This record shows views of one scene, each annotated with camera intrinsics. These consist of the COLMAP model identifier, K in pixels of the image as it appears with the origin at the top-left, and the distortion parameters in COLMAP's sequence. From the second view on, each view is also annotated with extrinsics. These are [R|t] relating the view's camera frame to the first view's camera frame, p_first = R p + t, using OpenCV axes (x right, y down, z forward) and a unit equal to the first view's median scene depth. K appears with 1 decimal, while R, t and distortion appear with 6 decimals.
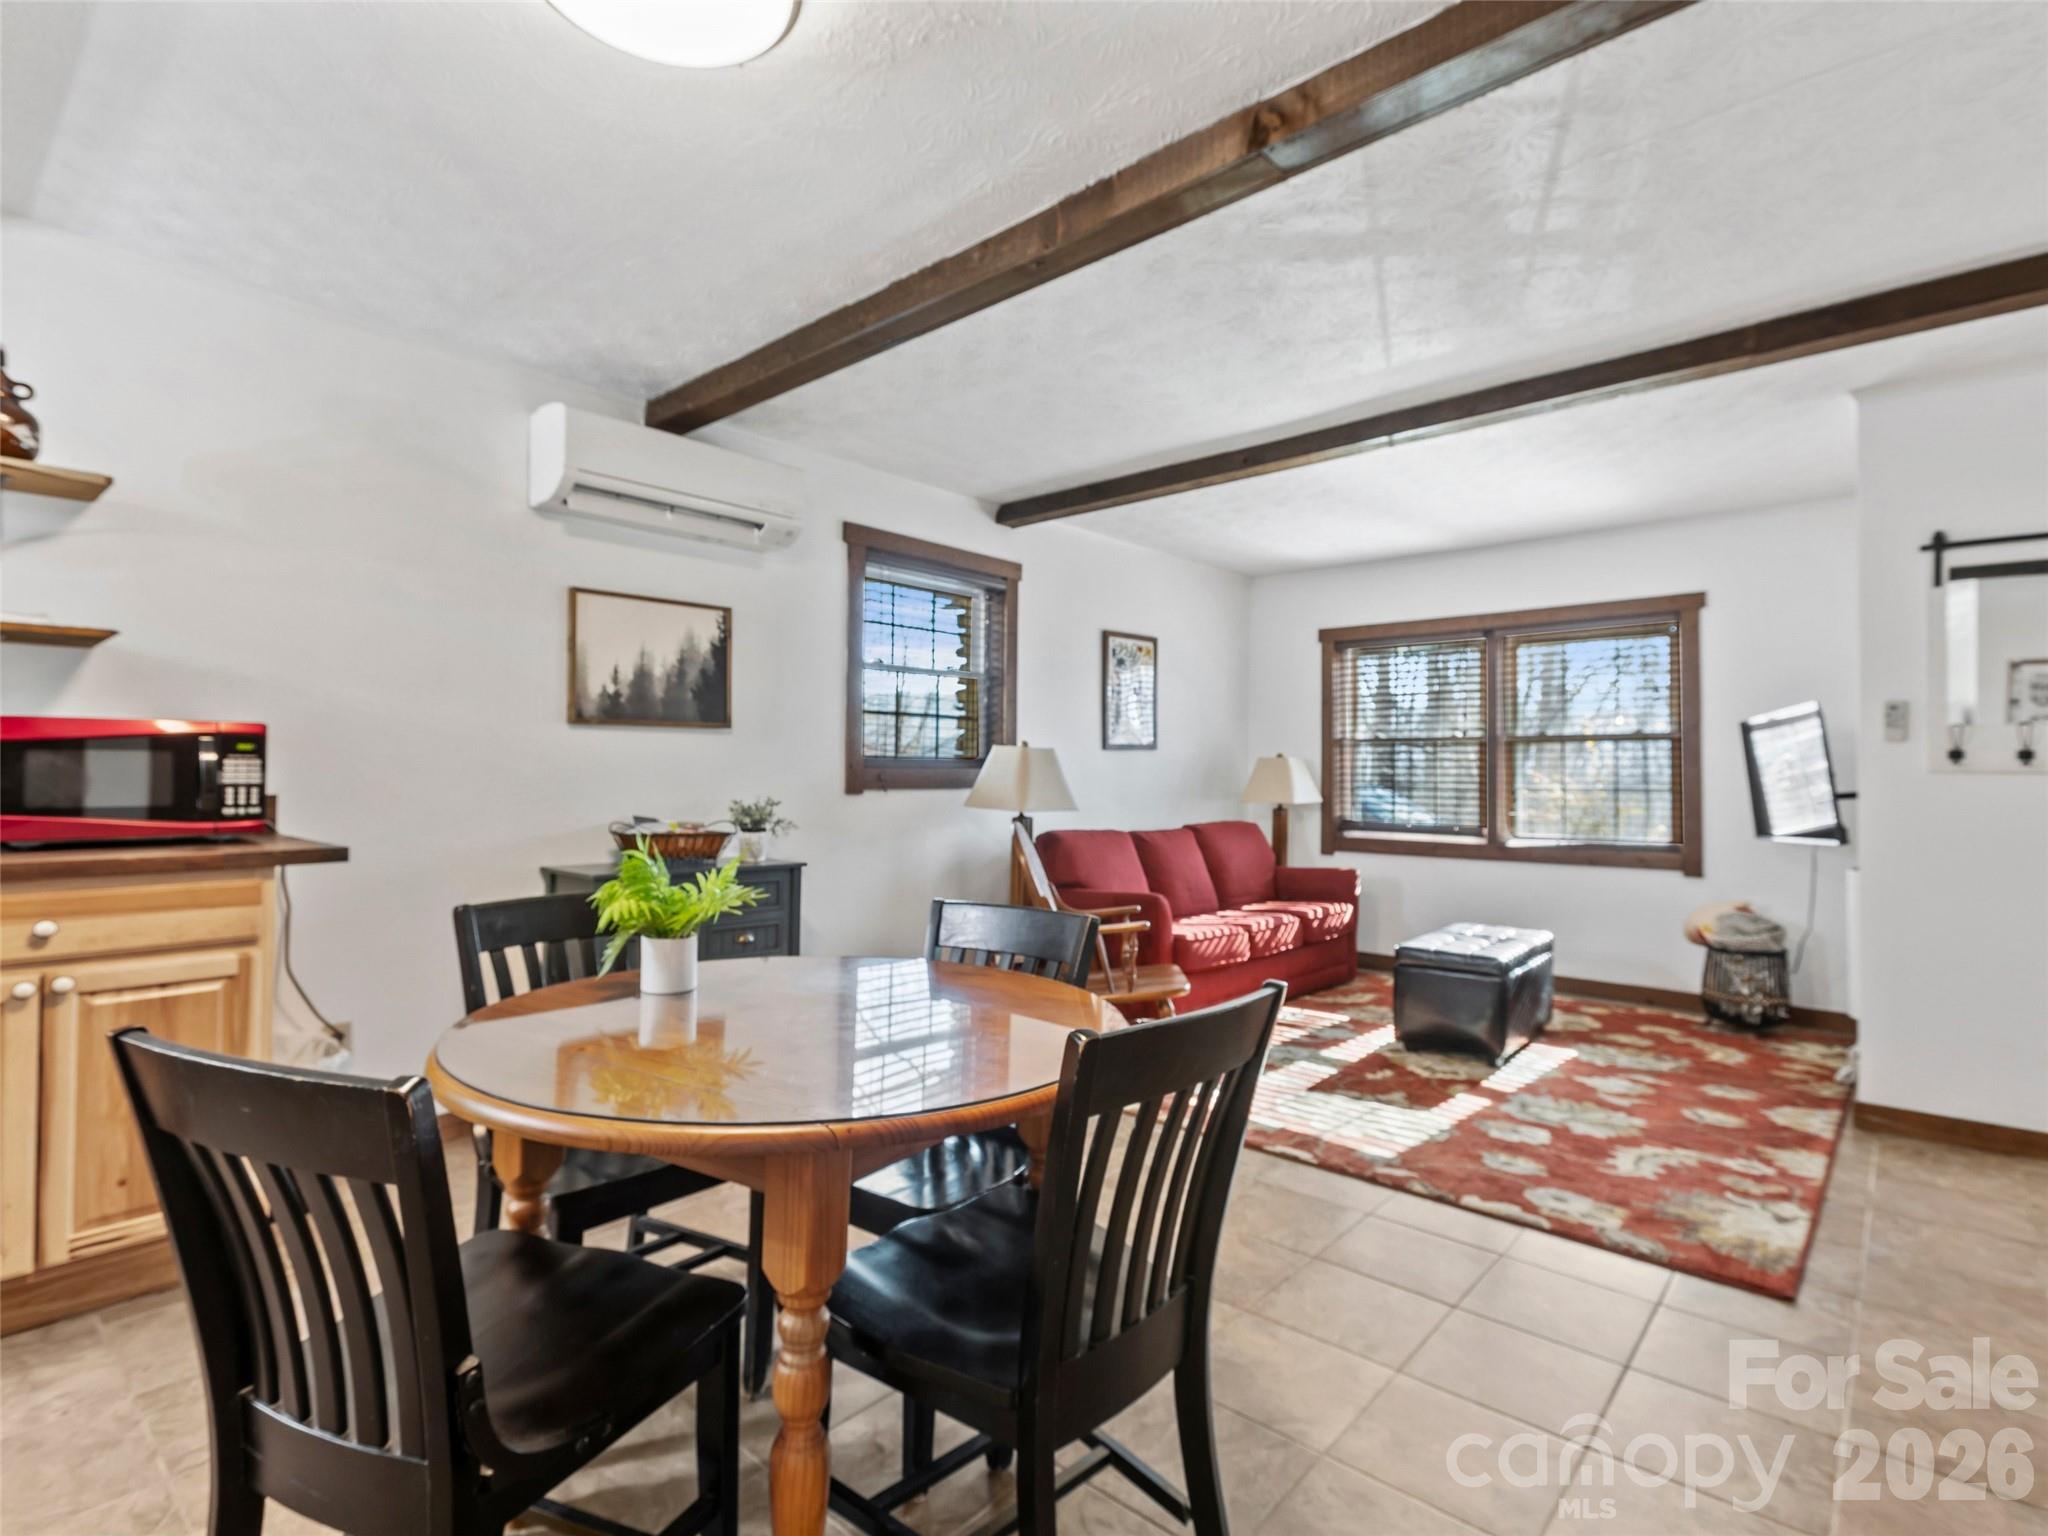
lens RADIAL K [[1048.1, 0, 1030.1], [0, 1048.1, 757.5], [0, 0, 1]] dist [0.014630, 0.000812]
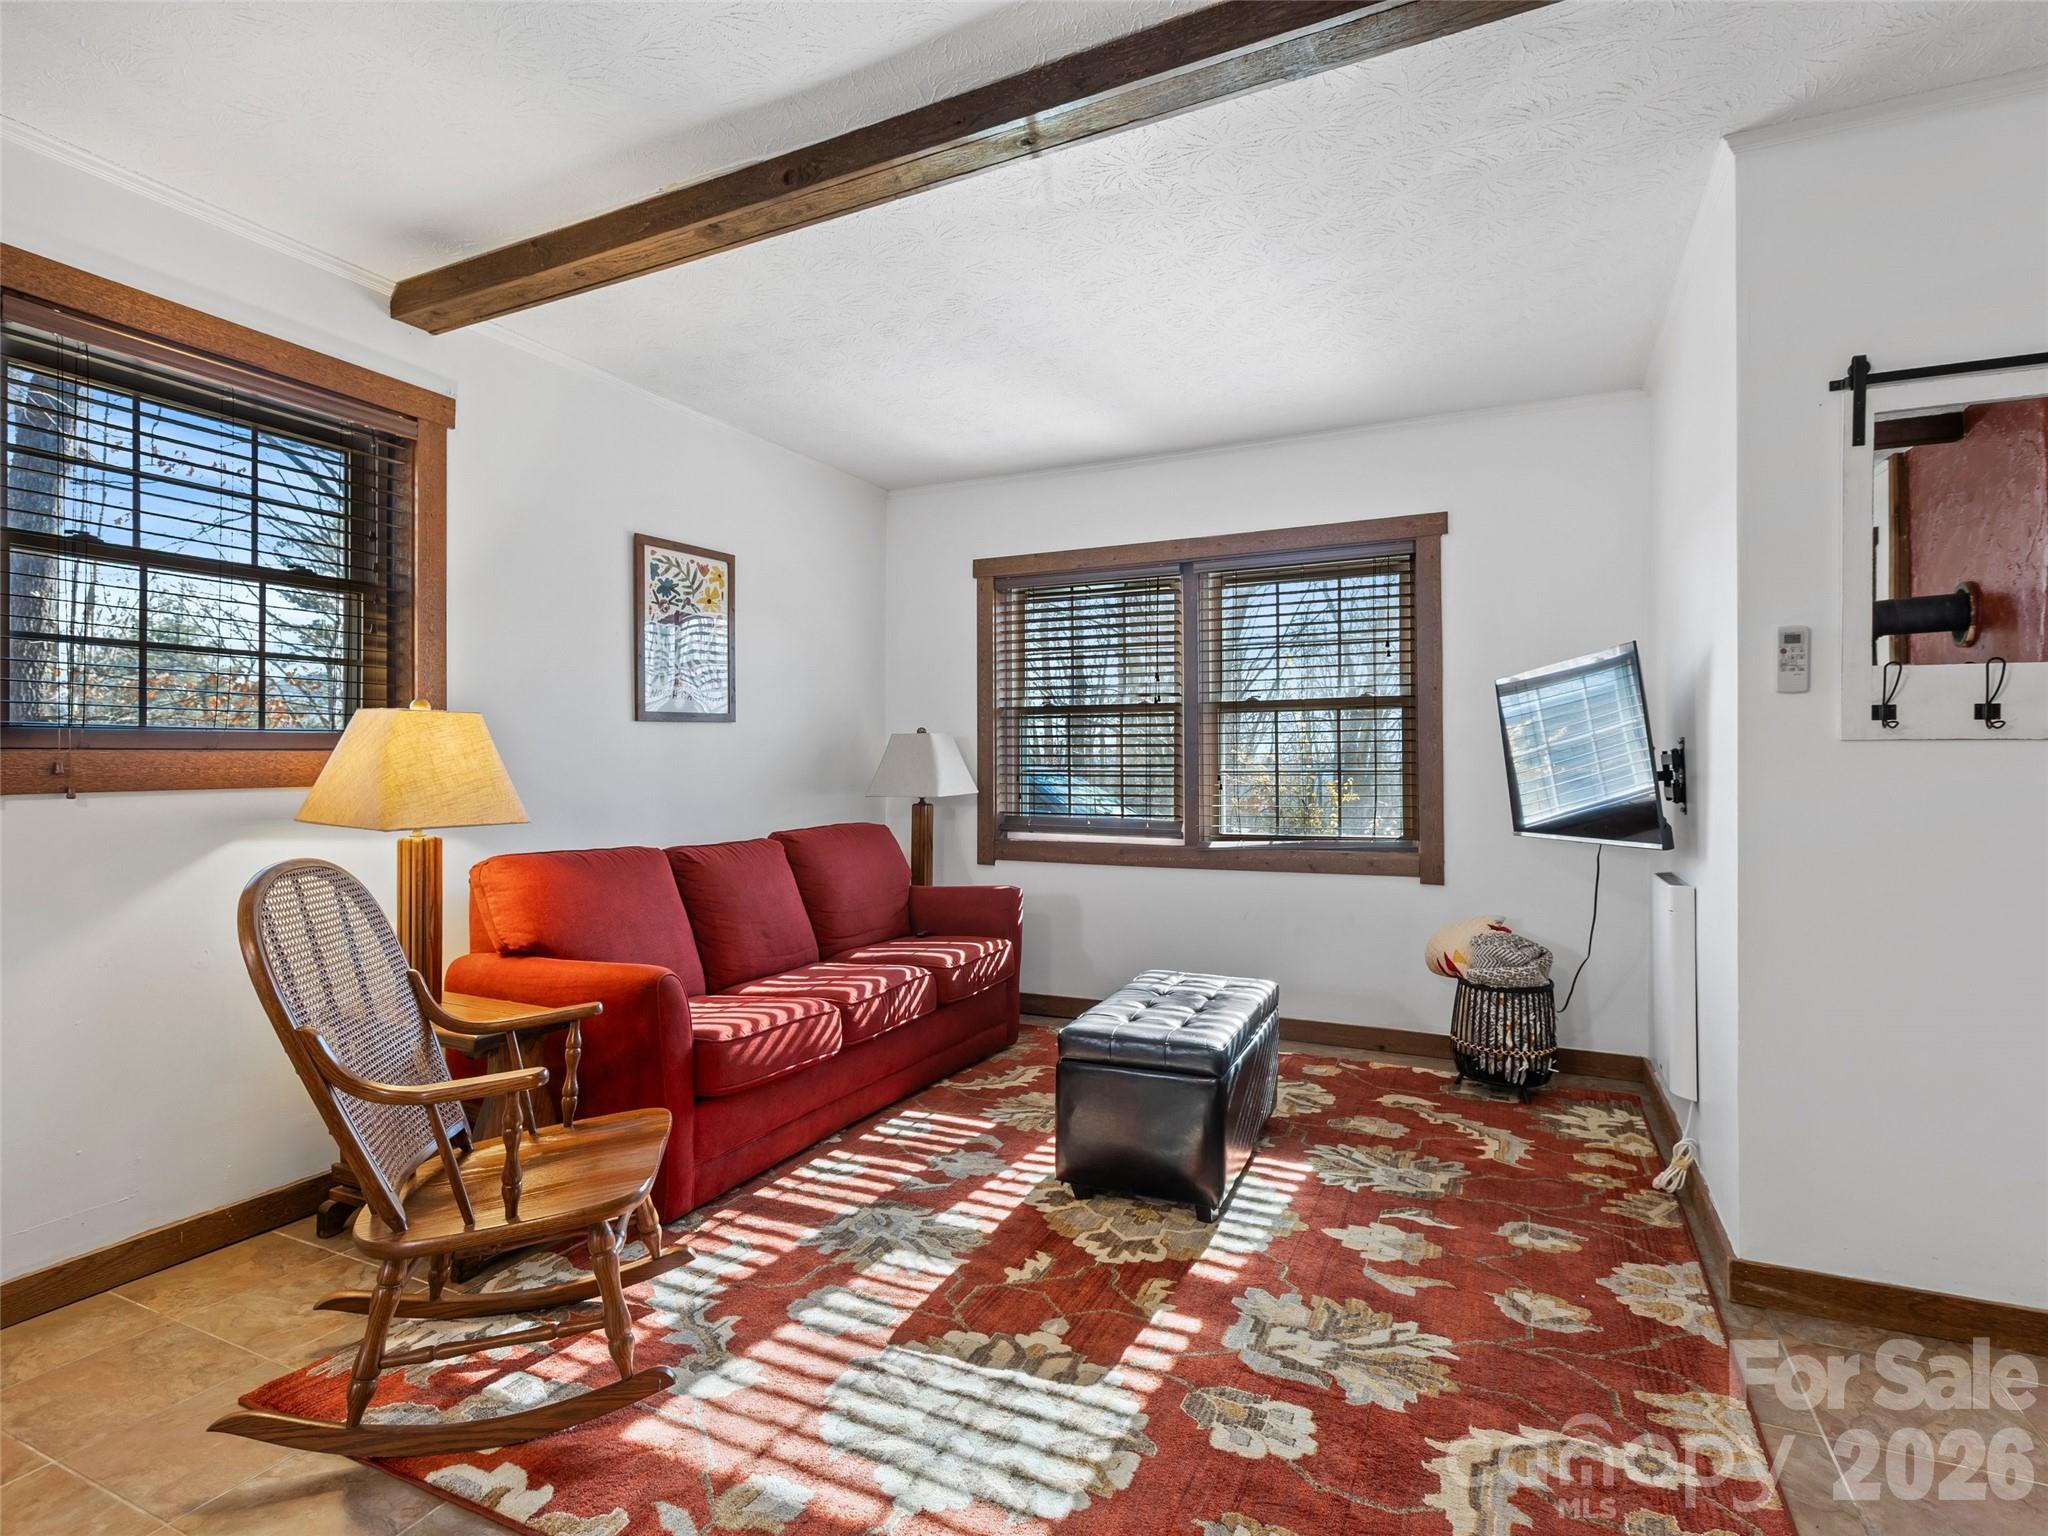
lens RADIAL K [[1048.1, 0, 1023.1], [0, 1048.1, 761.5], [0, 0, 1]] dist [0.014630, 0.000812]
pose [[0.964179, -0.011121, 0.265020, 0.152933], [0.006261, 0.999797, 0.019174, 0.008119], [-0.265180, -0.016828, 0.964052, 0.379419]]
